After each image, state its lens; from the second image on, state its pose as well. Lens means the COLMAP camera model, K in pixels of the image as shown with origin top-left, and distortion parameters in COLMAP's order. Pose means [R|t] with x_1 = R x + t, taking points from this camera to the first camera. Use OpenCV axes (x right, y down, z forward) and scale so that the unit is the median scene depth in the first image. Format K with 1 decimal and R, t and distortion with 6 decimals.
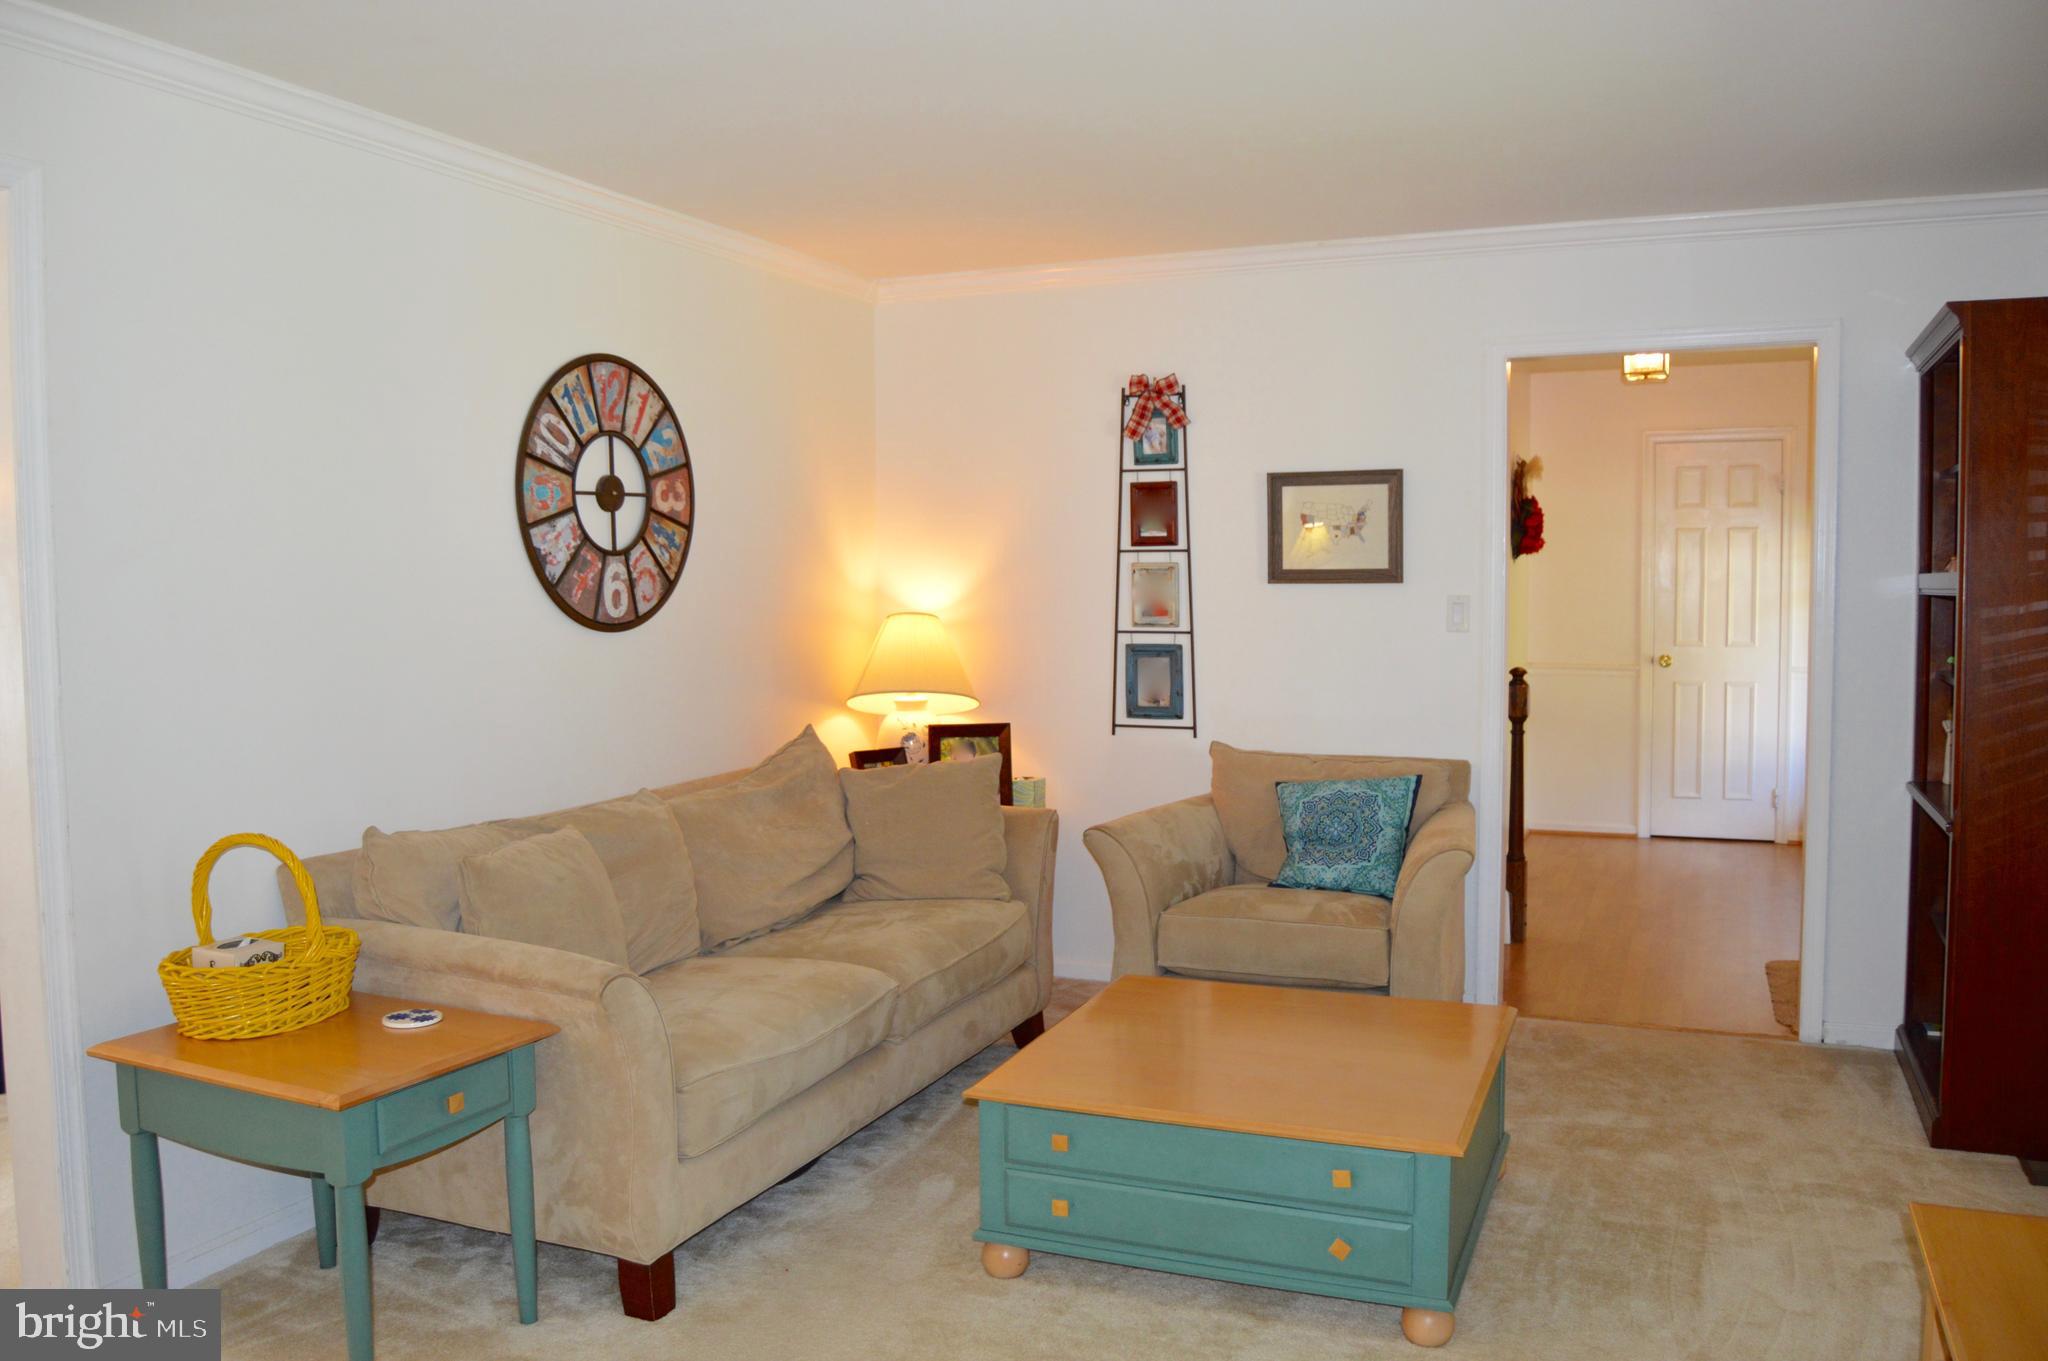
lens RADIAL K [[1631.5, 0, 1026.2], [0, 1631.5, 683.5], [0, 0, 1]] dist [-0.088729, 0.027249]
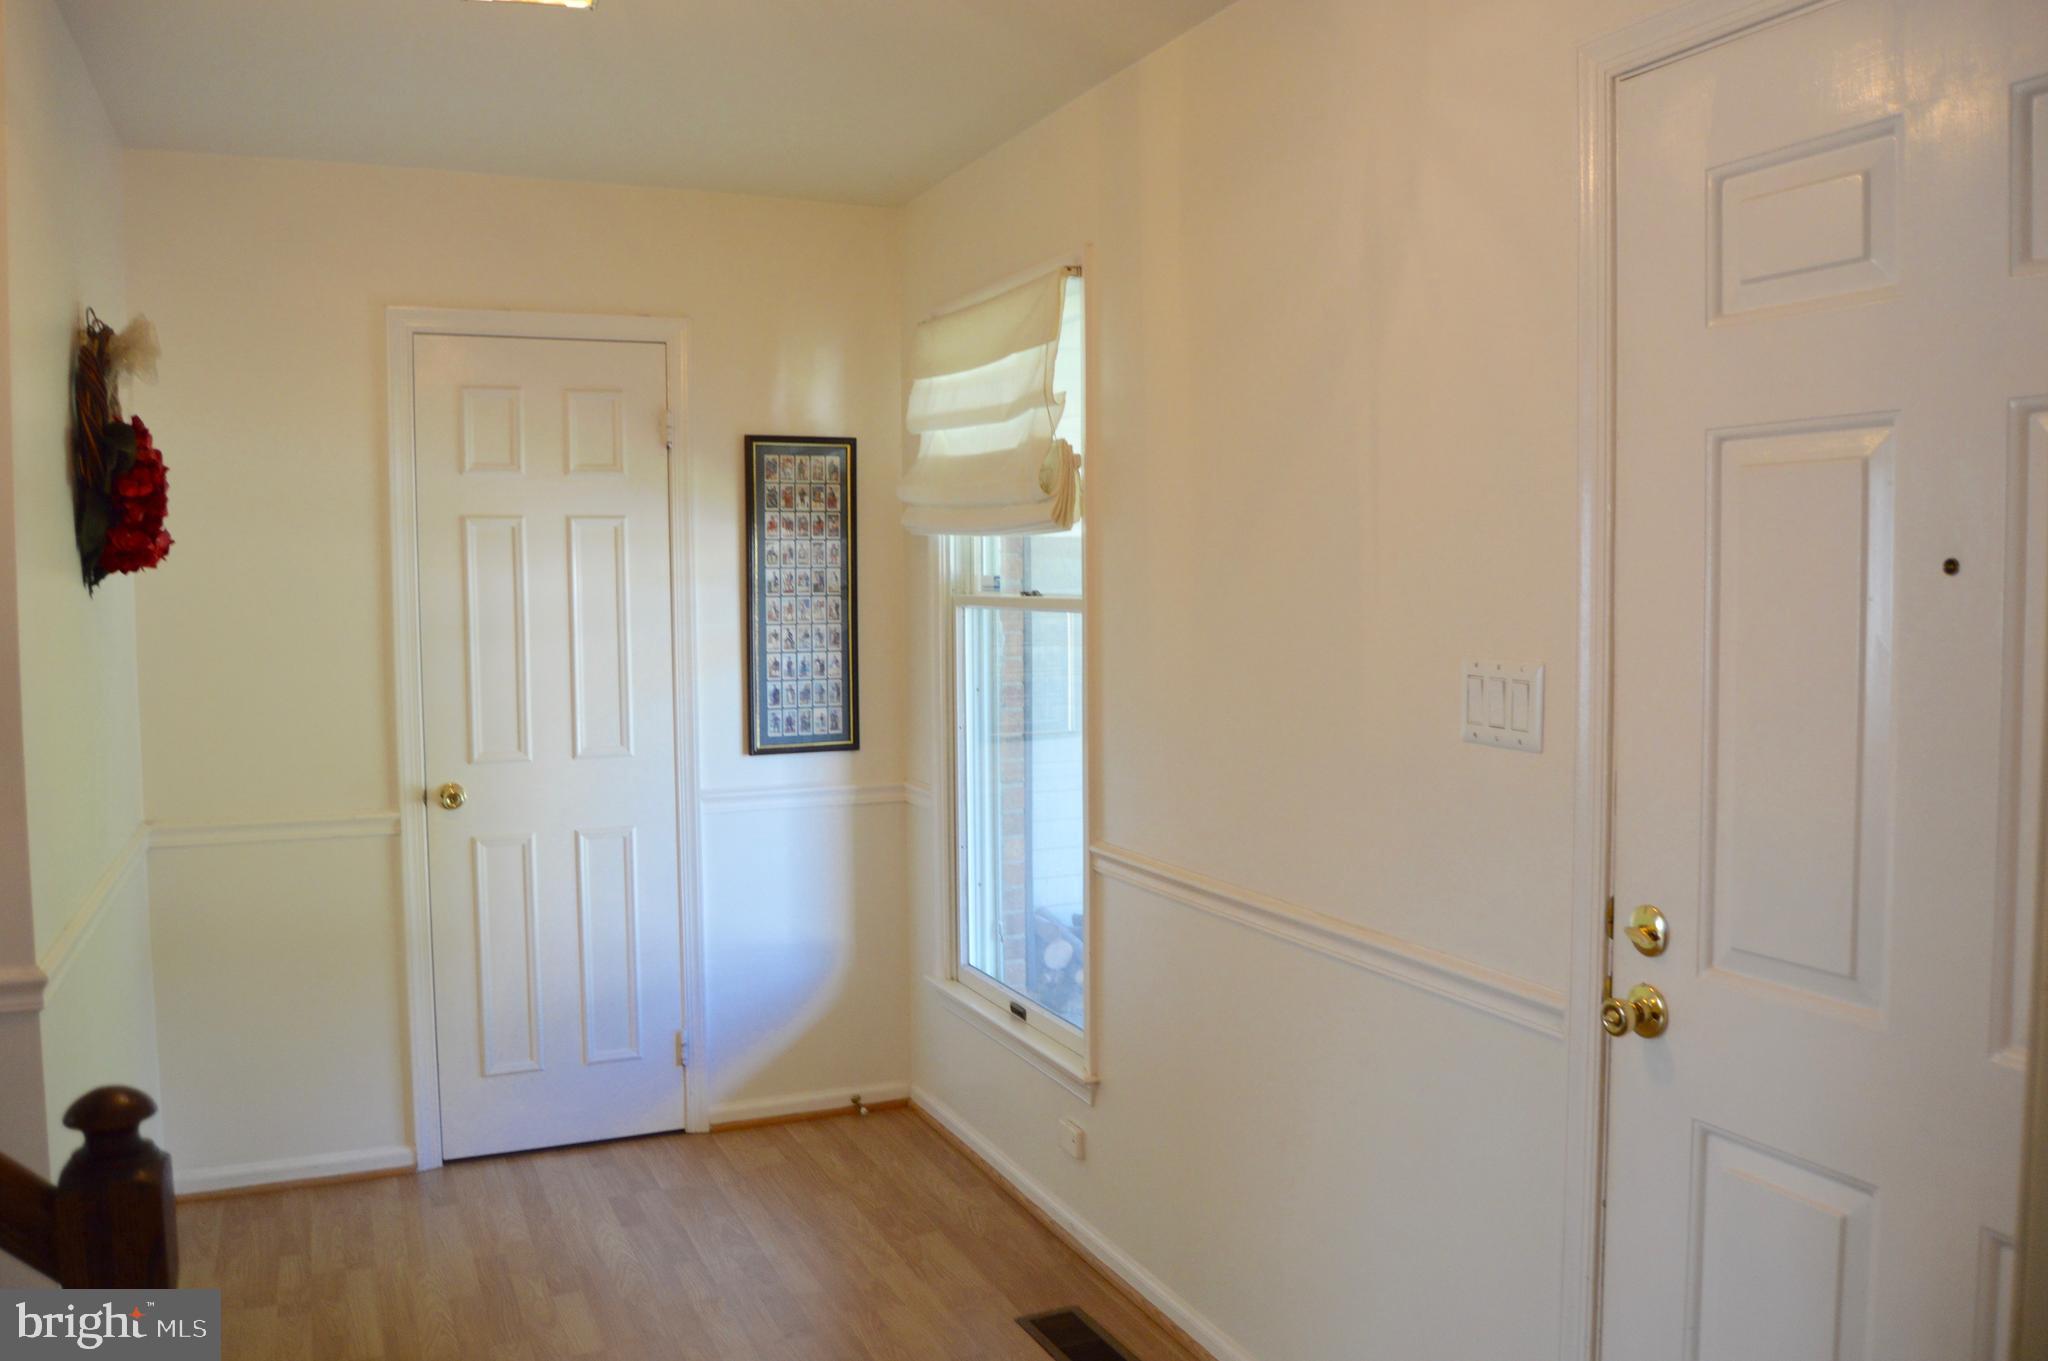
lens RADIAL K [[1631.5, 0, 1021.3], [0, 1631.5, 682.7], [0, 0, 1]] dist [-0.088729, 0.027249]
pose [[0.689028, -0.047554, 0.723173, 0.262914], [0.051165, 0.998547, 0.016912, -0.071384], [-0.722926, 0.025348, 0.690460, 0.845278]]
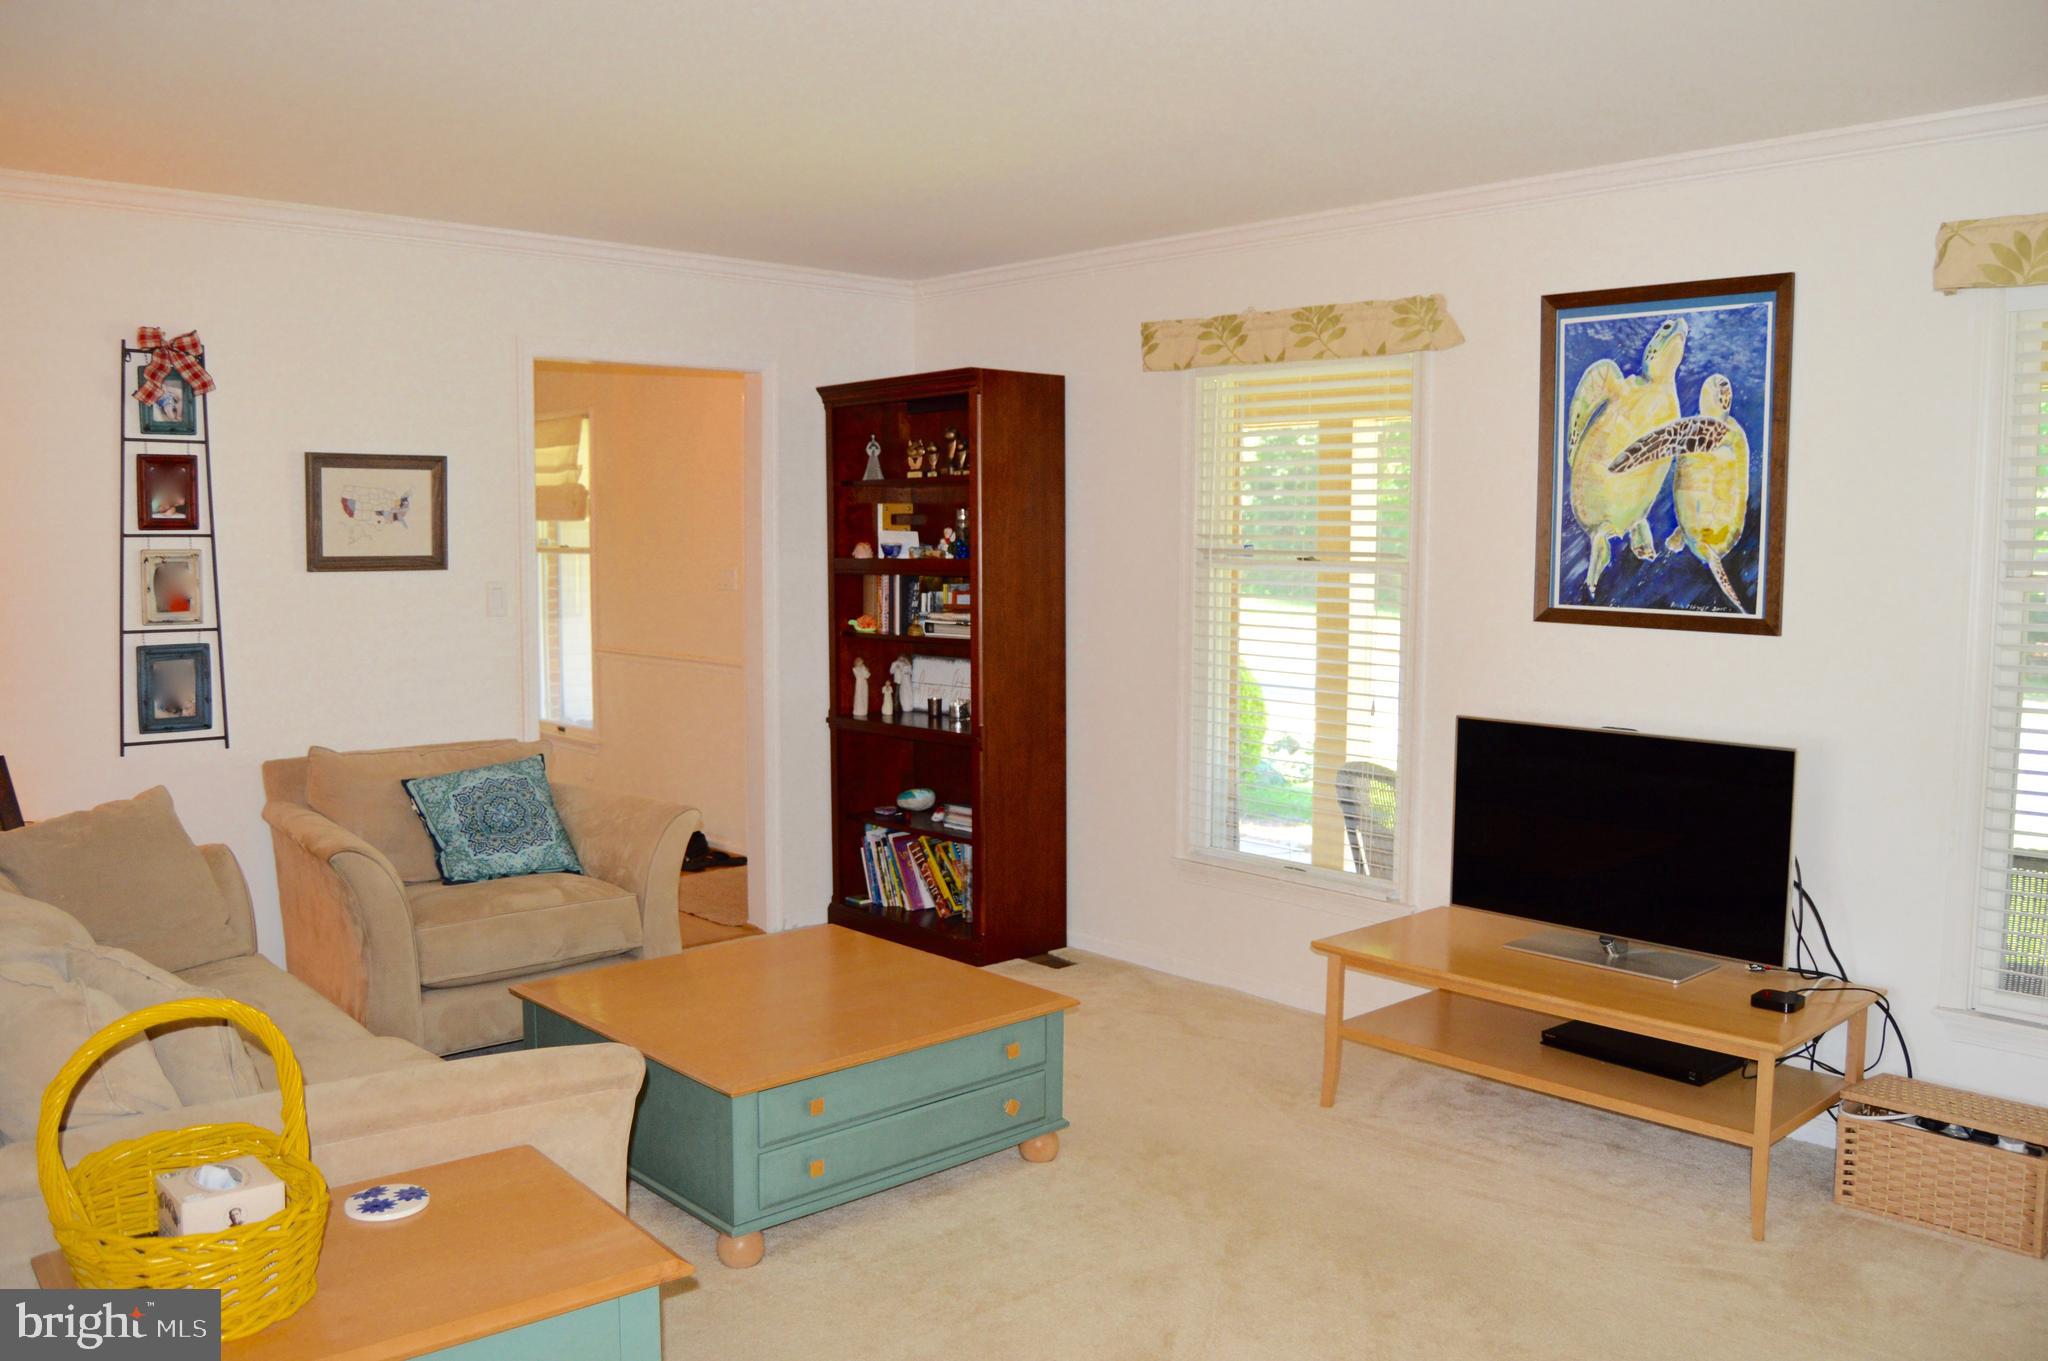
lens RADIAL K [[1631.5, 0, 1026.0], [0, 1631.5, 683.6], [0, 0, 1]] dist [-0.088729, 0.027249]
pose [[0.415045, -0.071585, 0.906980, -0.497701], [0.054594, 0.997063, 0.053712, -0.024329], [-0.908161, 0.027223, 0.417734, 0.245872]]
